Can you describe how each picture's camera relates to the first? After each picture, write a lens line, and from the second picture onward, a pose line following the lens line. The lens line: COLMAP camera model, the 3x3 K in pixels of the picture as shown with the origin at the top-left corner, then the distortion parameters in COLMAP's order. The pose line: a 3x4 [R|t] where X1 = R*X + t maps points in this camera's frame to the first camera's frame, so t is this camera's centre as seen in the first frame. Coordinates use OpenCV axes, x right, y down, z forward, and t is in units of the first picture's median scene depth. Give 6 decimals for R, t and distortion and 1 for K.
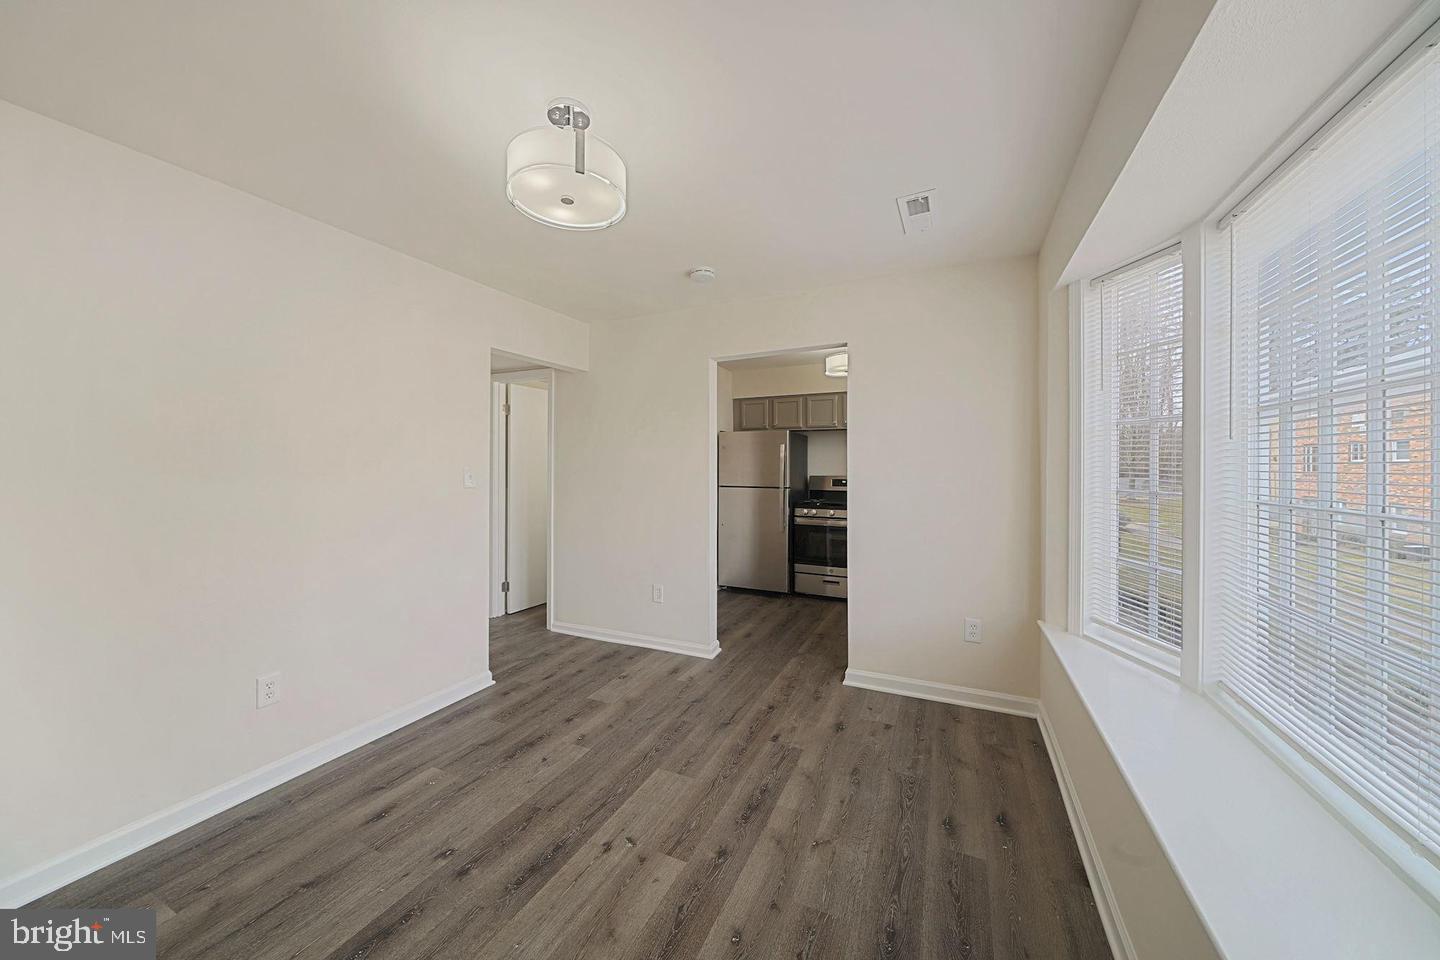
lens RADIAL K [[501.7, 0, 711.1], [0, 501.7, 470.5], [0, 0, 1]] dist [-0.006025, -0.000055]
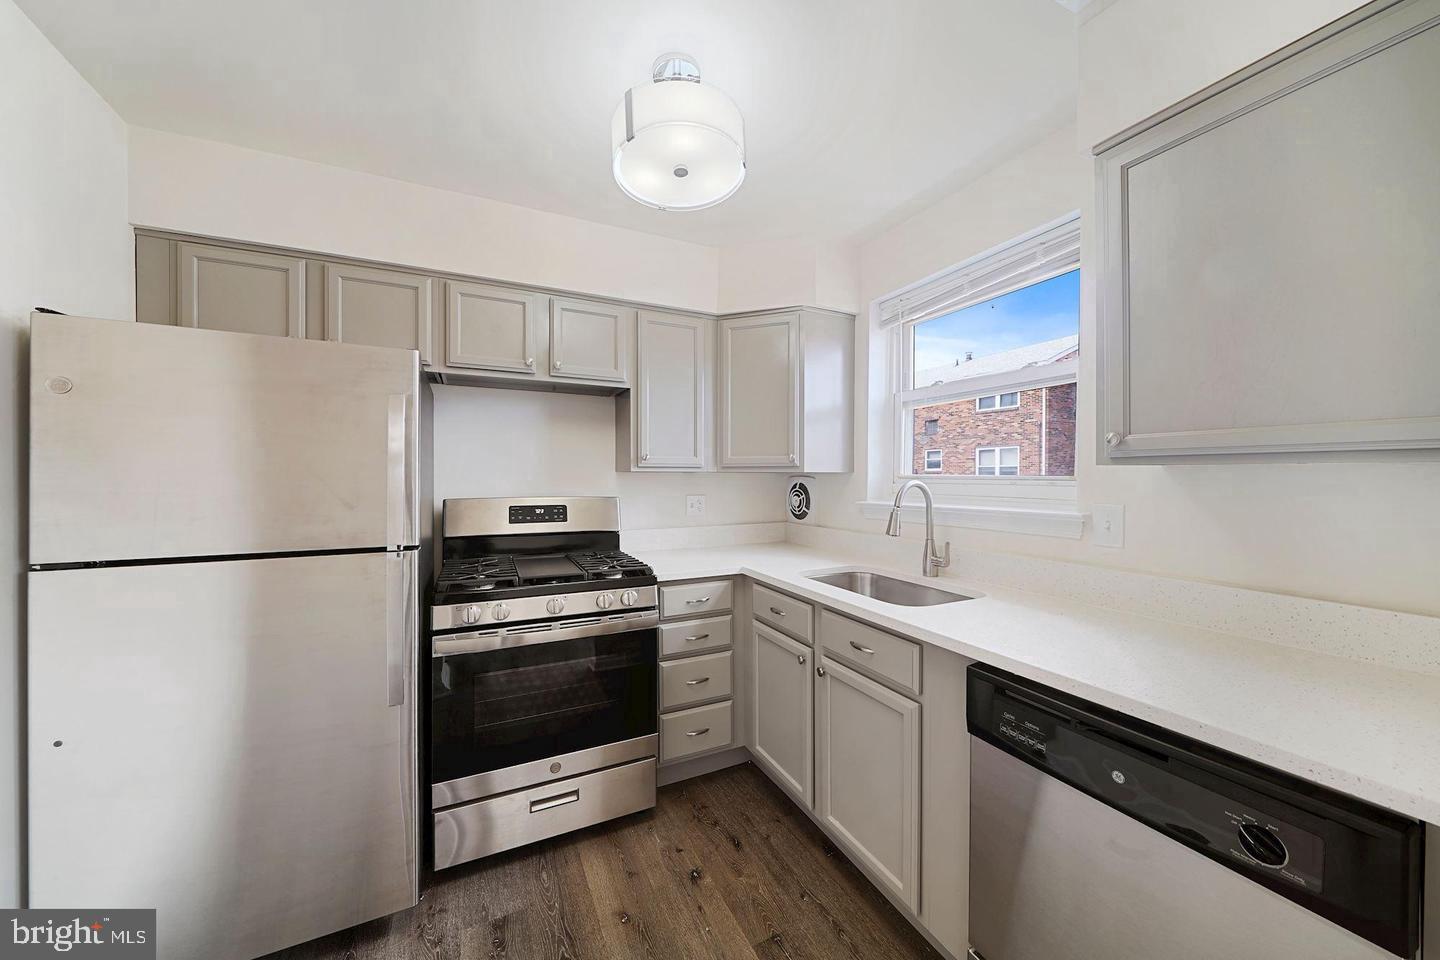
lens RADIAL K [[501.7, 0, 718.1], [0, 501.7, 478.7], [0, 0, 1]] dist [-0.006025, -0.000055]
pose [[0.625333, -0.003783, 0.780349, 0.068007], [0.005348, 0.999986, 0.000562, -0.008766], [-0.780340, 0.003822, 0.625344, 1.297192]]
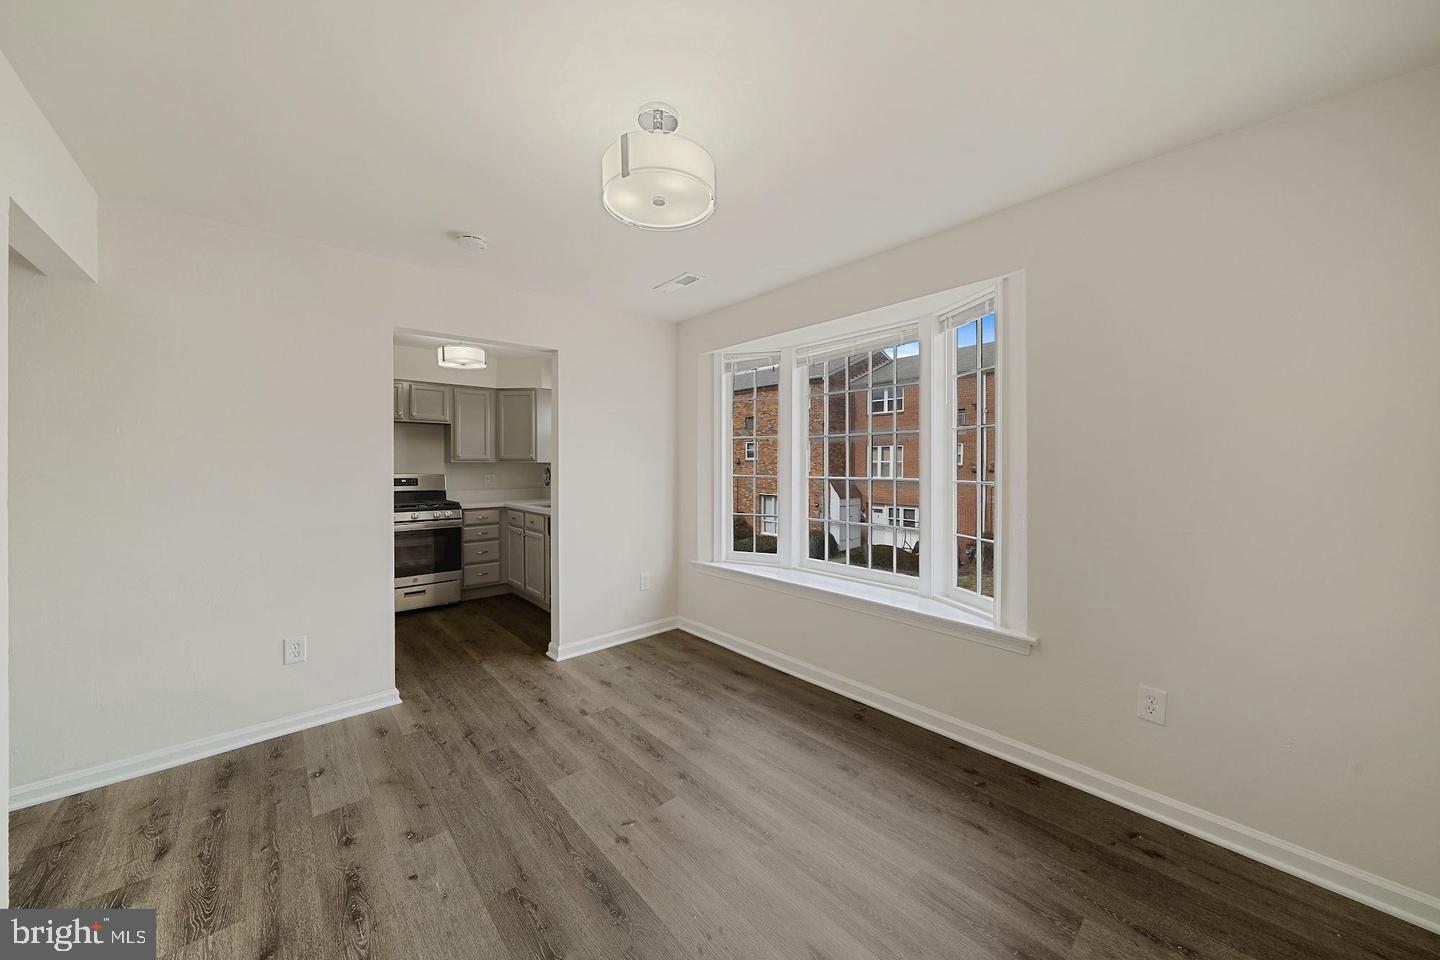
lens RADIAL K [[501.7, 0, 721.2], [0, 501.7, 465.3], [0, 0, 1]] dist [-0.006025, -0.000055]
pose [[0.389058, -0.003743, 0.921206, -0.696610], [0.012798, 0.999917, -0.001342, 0.005354], [-0.921125, 0.012311, 0.389073, 0.278695]]
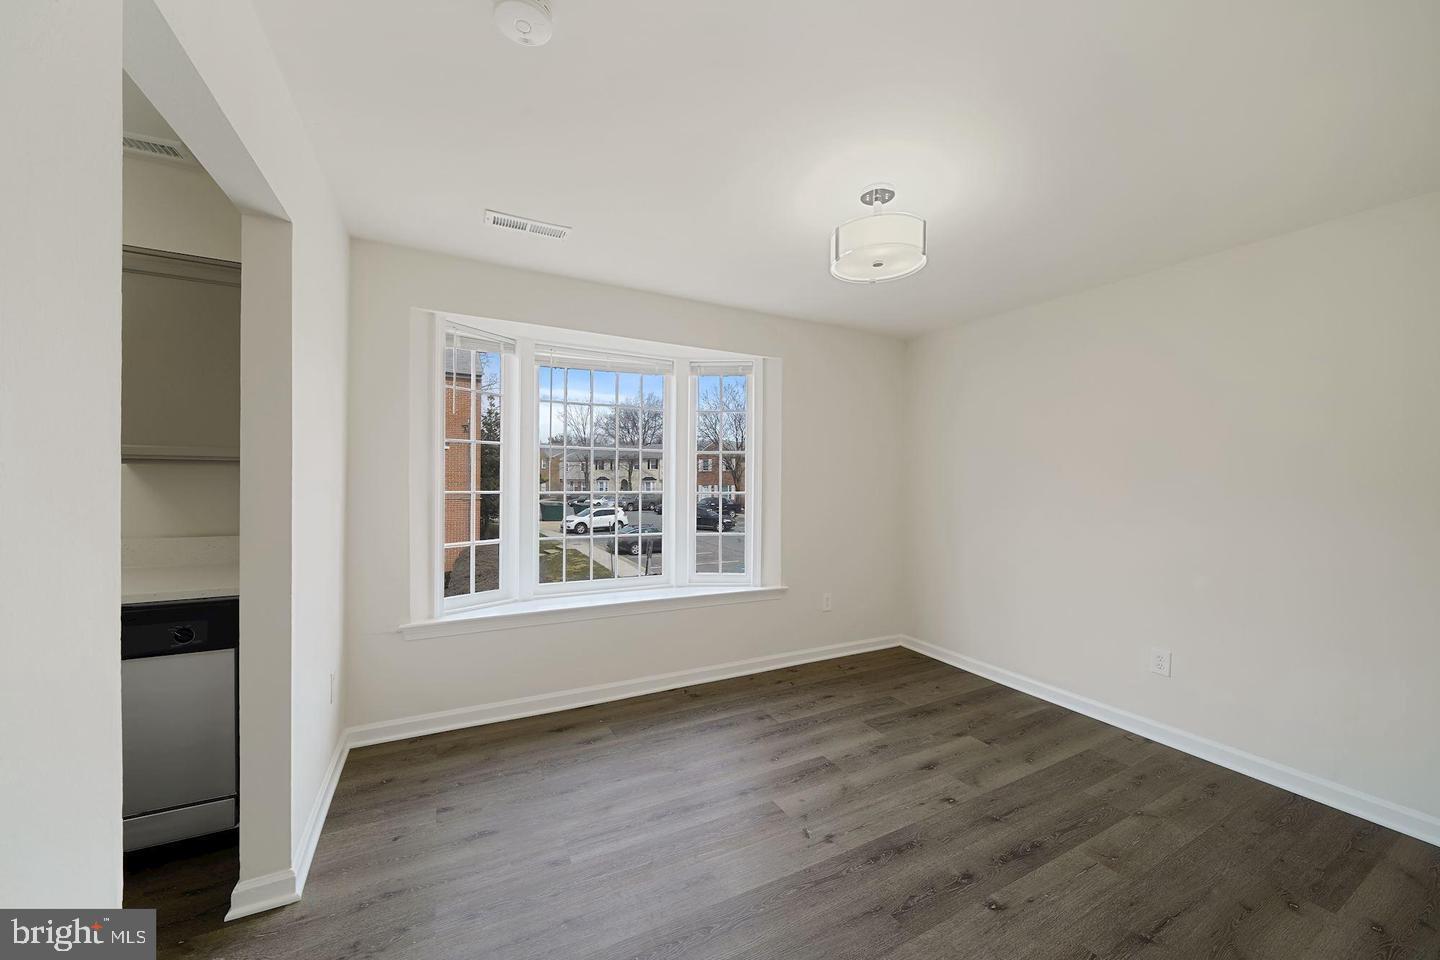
lens RADIAL K [[521.4, 0, 717.4], [0, 521.4, 477.6], [0, 0, 1]] dist [-0.001153, -0.000115]
pose [[-0.799016, -0.015465, 0.601111, -0.445682], [-0.011468, 0.999879, 0.010480, -0.014202], [-0.601201, 0.001480, -0.799096, 1.344603]]
